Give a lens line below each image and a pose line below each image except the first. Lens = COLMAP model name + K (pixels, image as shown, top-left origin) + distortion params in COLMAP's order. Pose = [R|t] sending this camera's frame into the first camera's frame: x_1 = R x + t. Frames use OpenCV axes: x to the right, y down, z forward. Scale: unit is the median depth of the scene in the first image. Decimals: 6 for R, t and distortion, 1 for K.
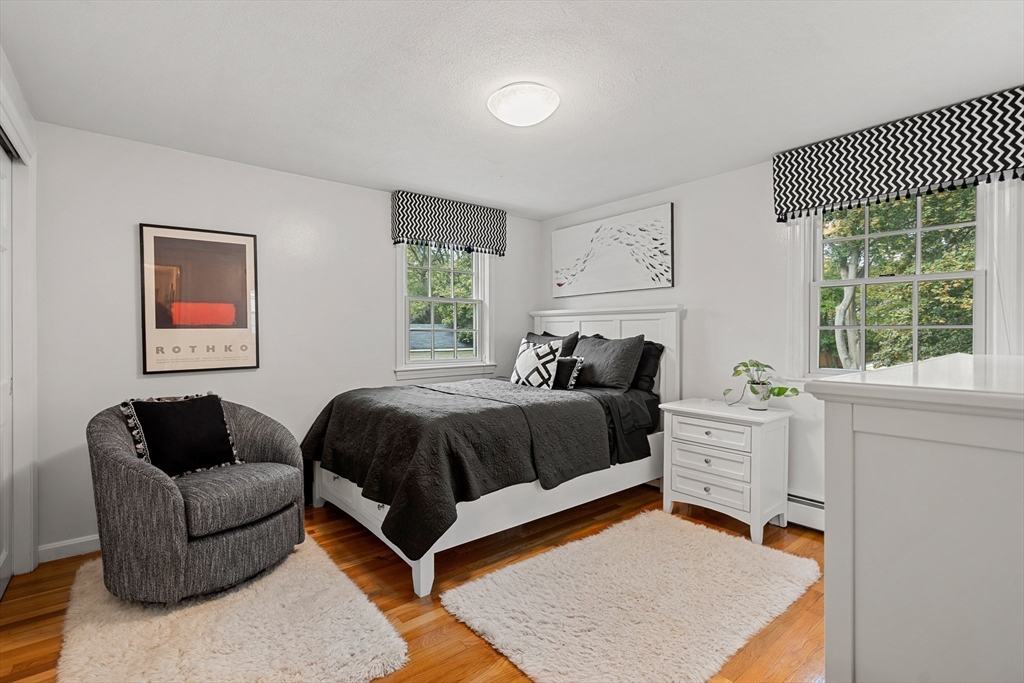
lens RADIAL K [[468.5, 0, 507.3], [0, 468.5, 341.4], [0, 0, 1]] dist [-0.001428, -0.000298]
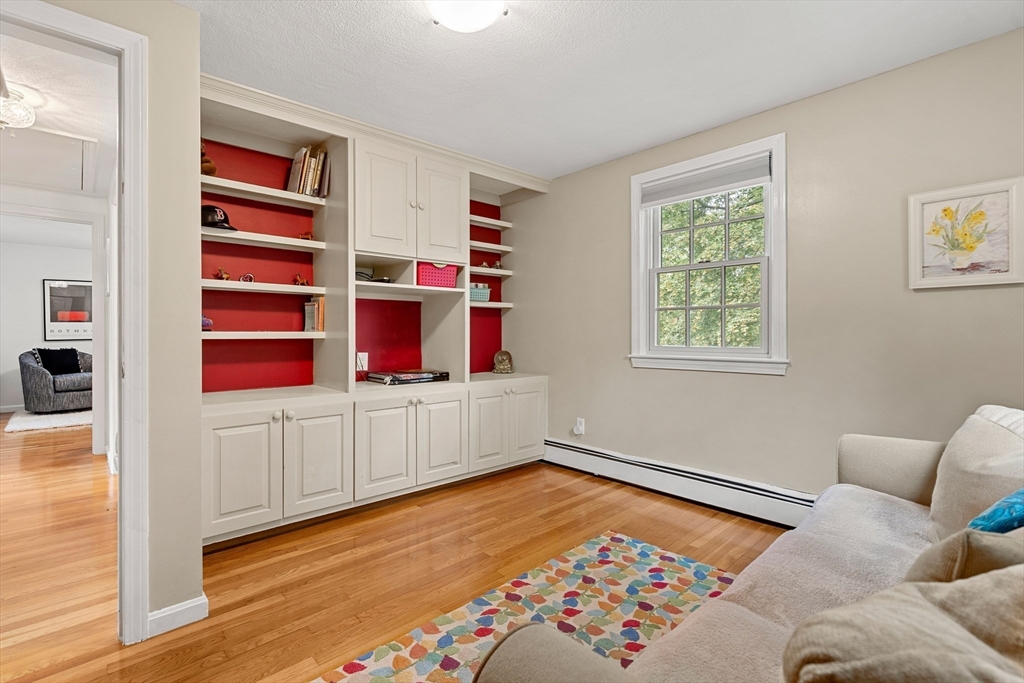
lens RADIAL K [[477.5, 0, 514.4], [0, 477.5, 335.7], [0, 0, 1]] dist [-0.000819, 0.000111]
pose [[0.998066, -0.005618, 0.061908, 1.564186], [0.006399, 0.999902, -0.012424, 0.092750], [-0.061833, 0.012796, 0.998005, -1.688844]]
